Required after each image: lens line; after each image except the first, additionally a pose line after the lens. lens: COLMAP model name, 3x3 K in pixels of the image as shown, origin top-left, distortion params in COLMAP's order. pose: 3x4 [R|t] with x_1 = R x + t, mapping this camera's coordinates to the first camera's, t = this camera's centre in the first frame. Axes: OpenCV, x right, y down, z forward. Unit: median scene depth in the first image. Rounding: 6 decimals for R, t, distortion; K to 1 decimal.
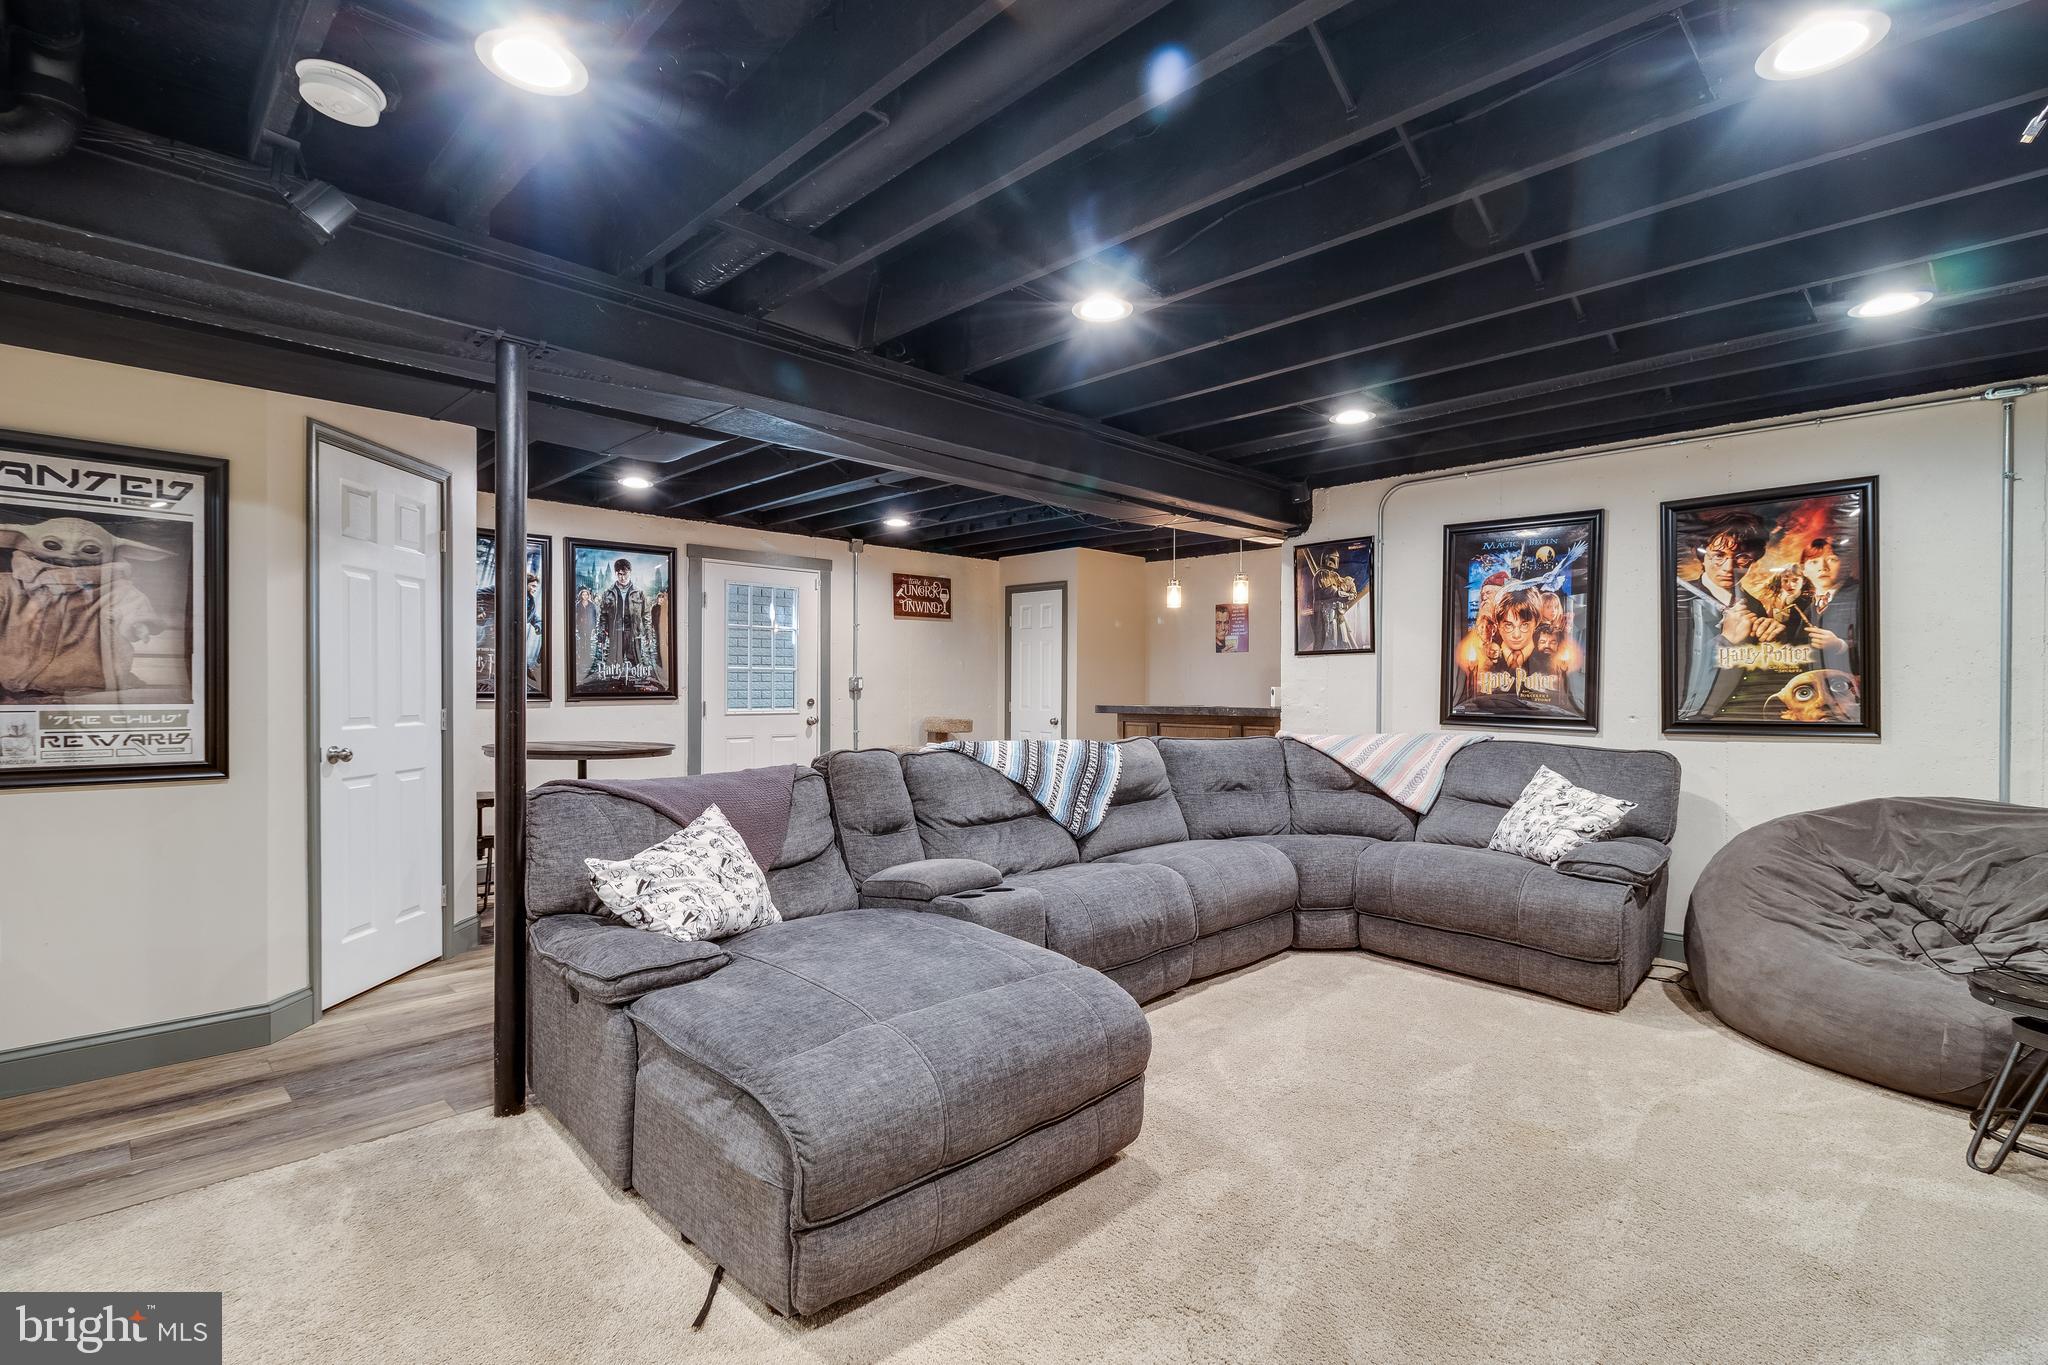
lens RADIAL K [[949.6, 0, 1033.2], [0, 949.6, 688.4], [0, 0, 1]] dist [0.003308, 0.000765]
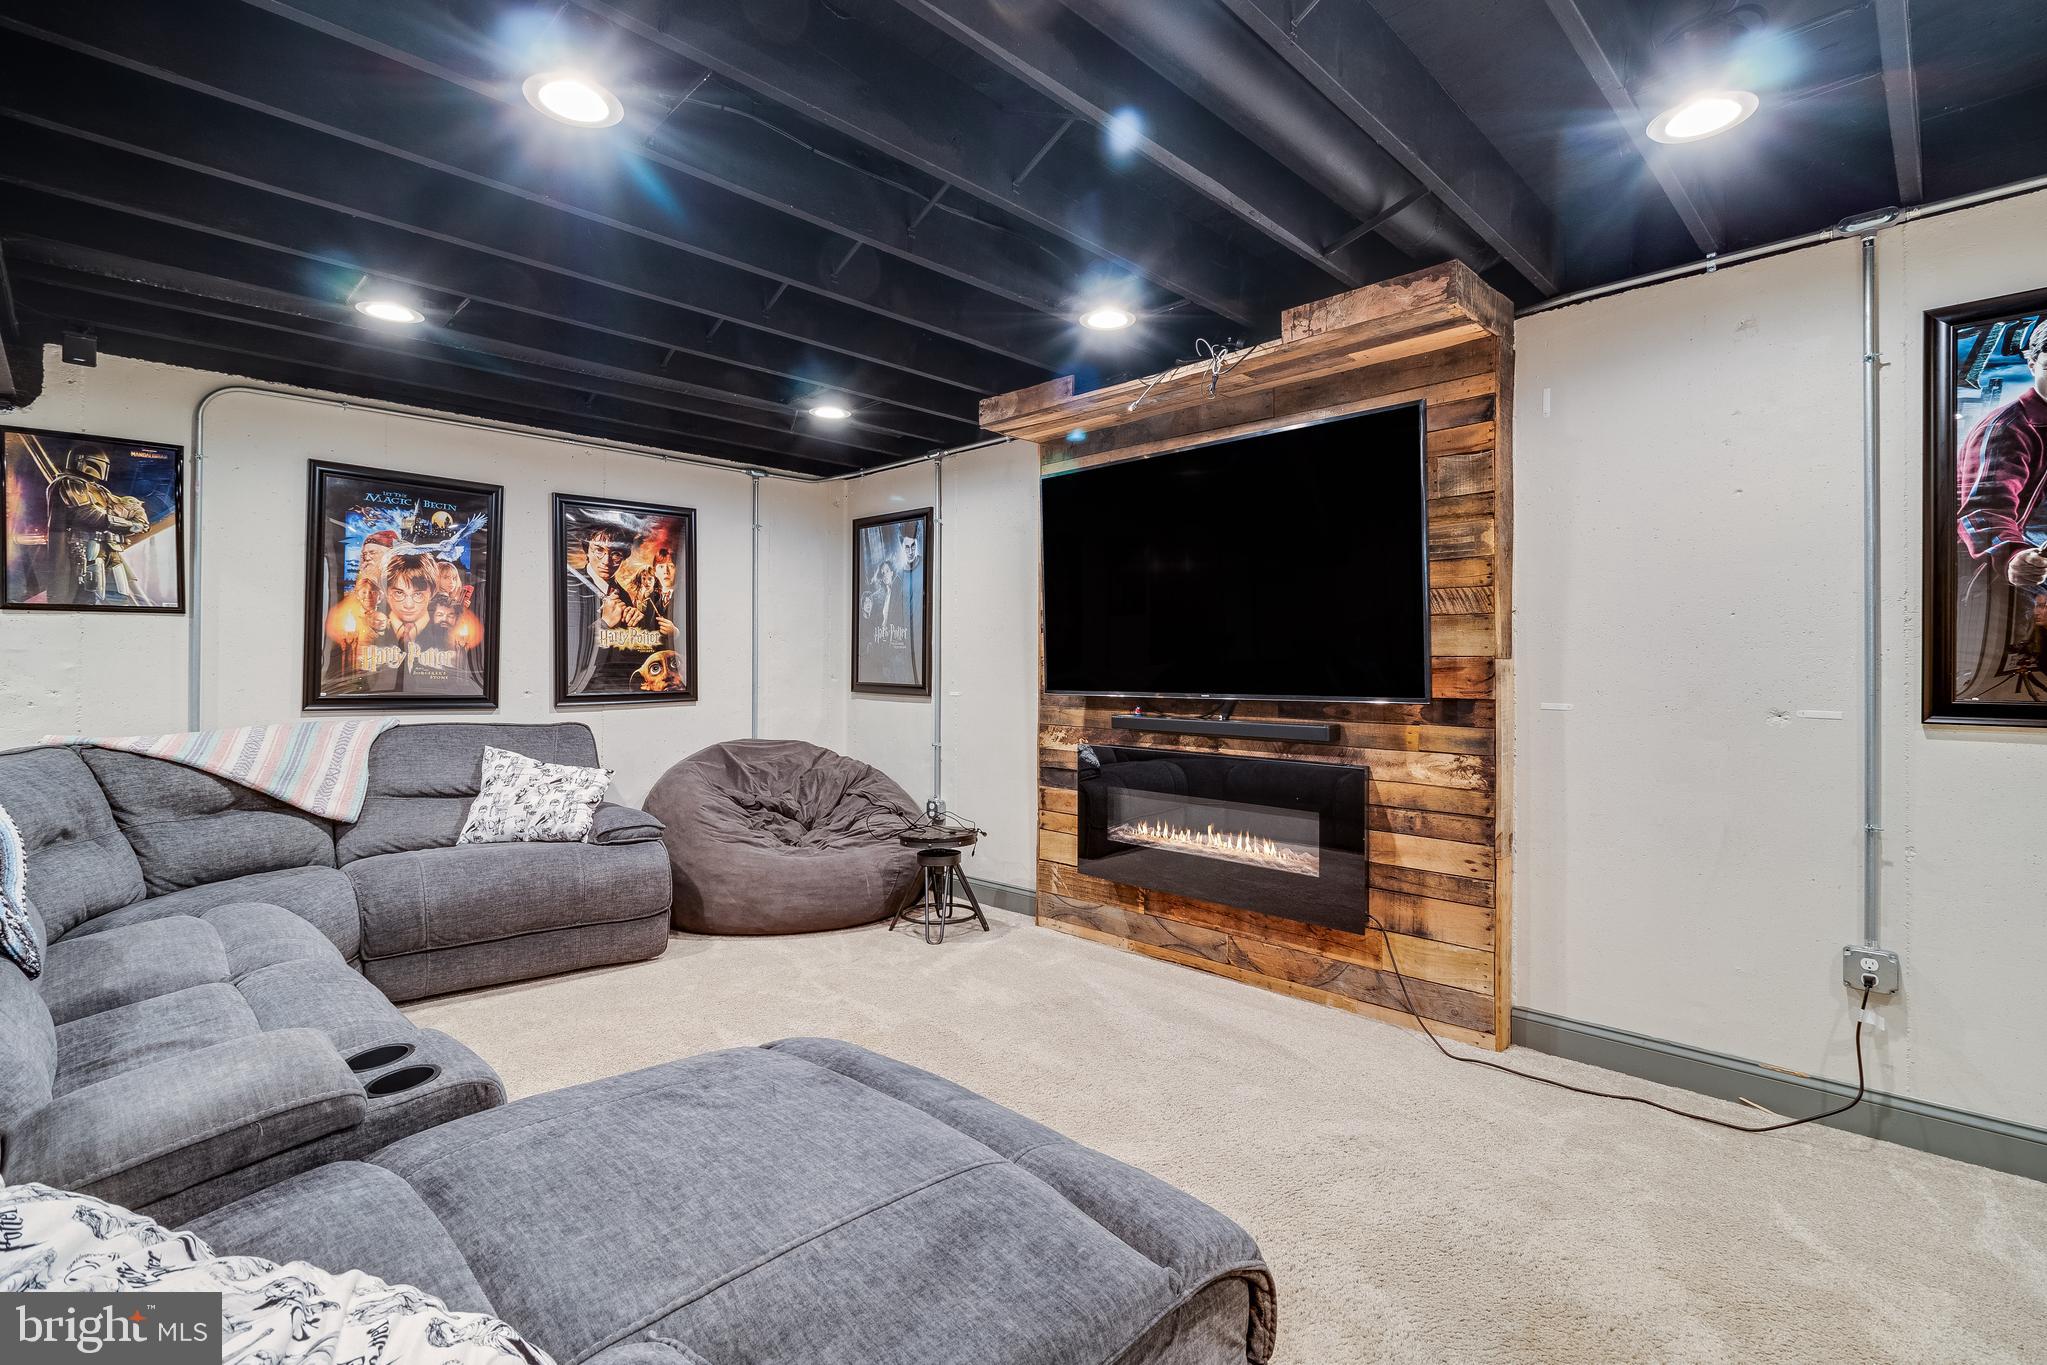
lens RADIAL K [[932.8, 0, 1019.4], [0, 932.8, 660.2], [0, 0, 1]] dist [0.000421, -0.000005]
pose [[0.012582, 0.003421, 0.999915, -0.365188], [-0.002443, 0.999991, -0.003391, -0.003022], [-0.999918, -0.002400, 0.012590, 0.430553]]
